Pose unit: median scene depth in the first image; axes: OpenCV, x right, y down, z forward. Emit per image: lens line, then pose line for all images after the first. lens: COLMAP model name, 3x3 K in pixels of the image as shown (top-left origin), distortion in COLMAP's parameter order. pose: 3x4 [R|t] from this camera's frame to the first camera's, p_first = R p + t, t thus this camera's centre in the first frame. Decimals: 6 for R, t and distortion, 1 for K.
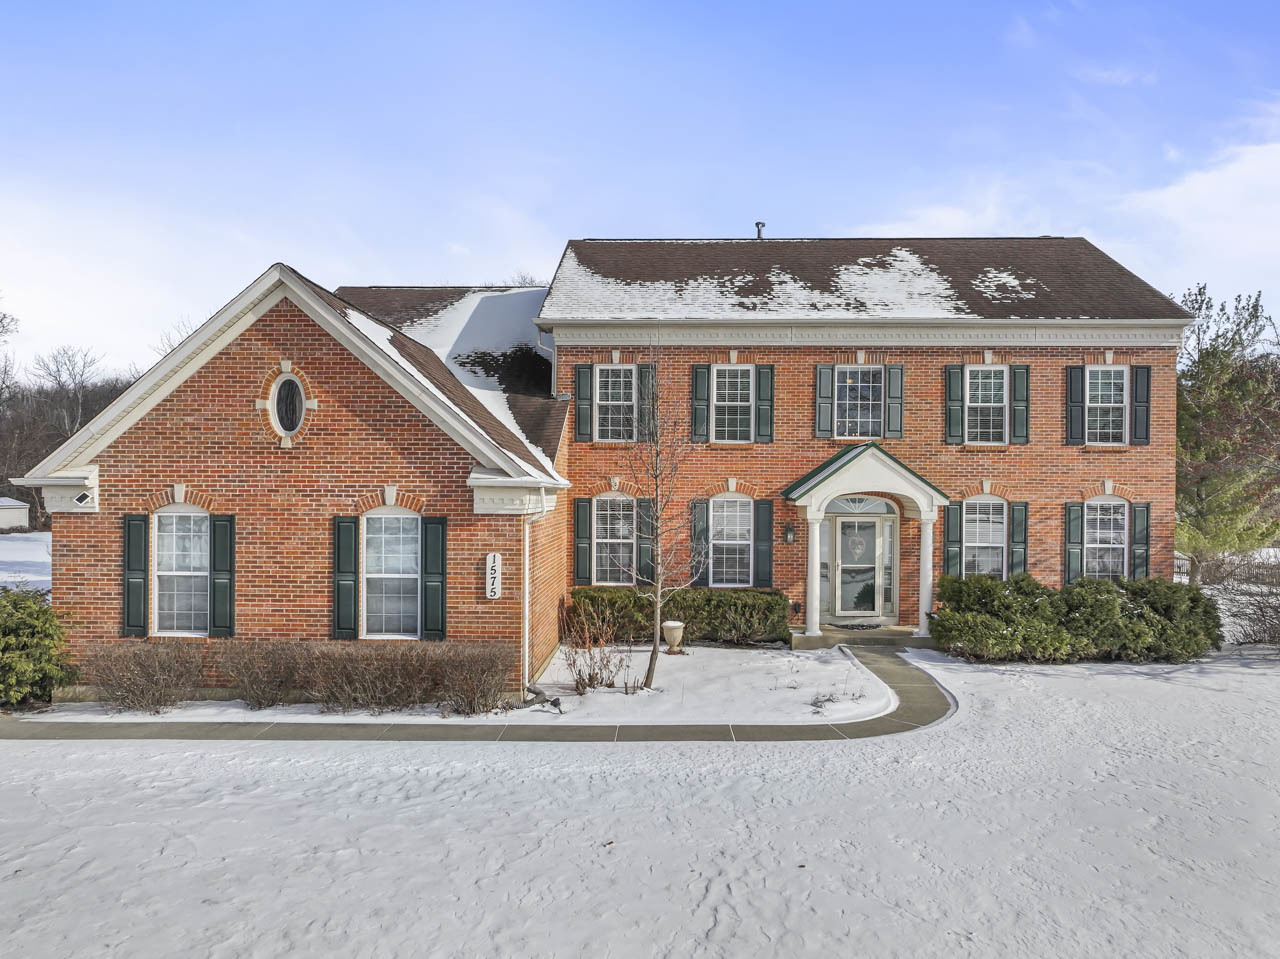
lens RADIAL K [[888.5, 0, 640.0], [0, 888.5, 479.5], [0, 0, 1]] dist [0.005722, 0.002806]
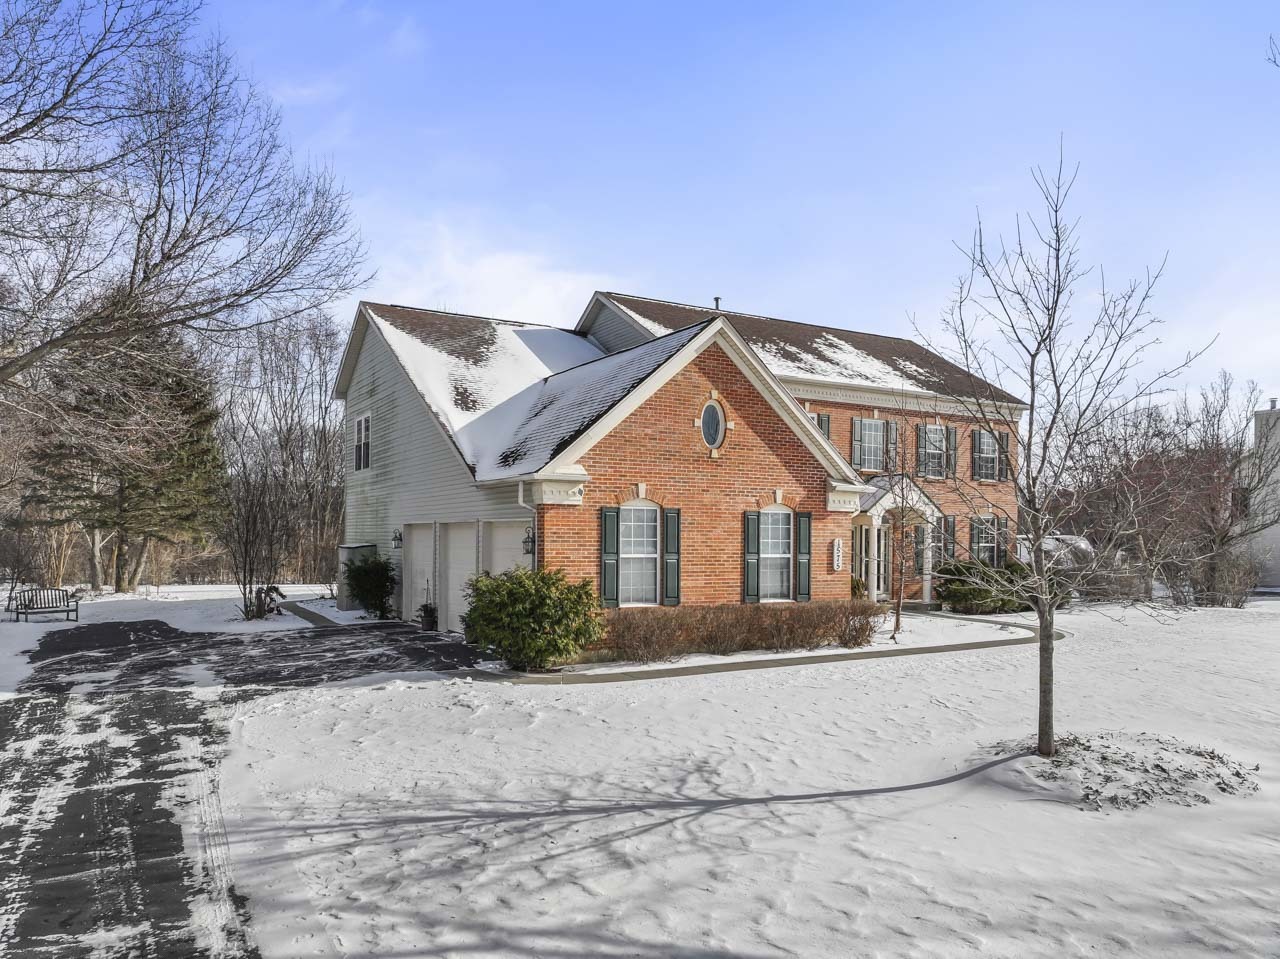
lens RADIAL K [[909.7, 0, 639.3], [0, 909.7, 533.9], [0, 0, 1]] dist [0.000940, 0.000536]
pose [[0.852162, 0.002546, 0.523273, -1.175850], [-0.008023, 0.999934, 0.008201, 0.065069], [-0.523217, -0.011187, 0.852126, -0.072128]]
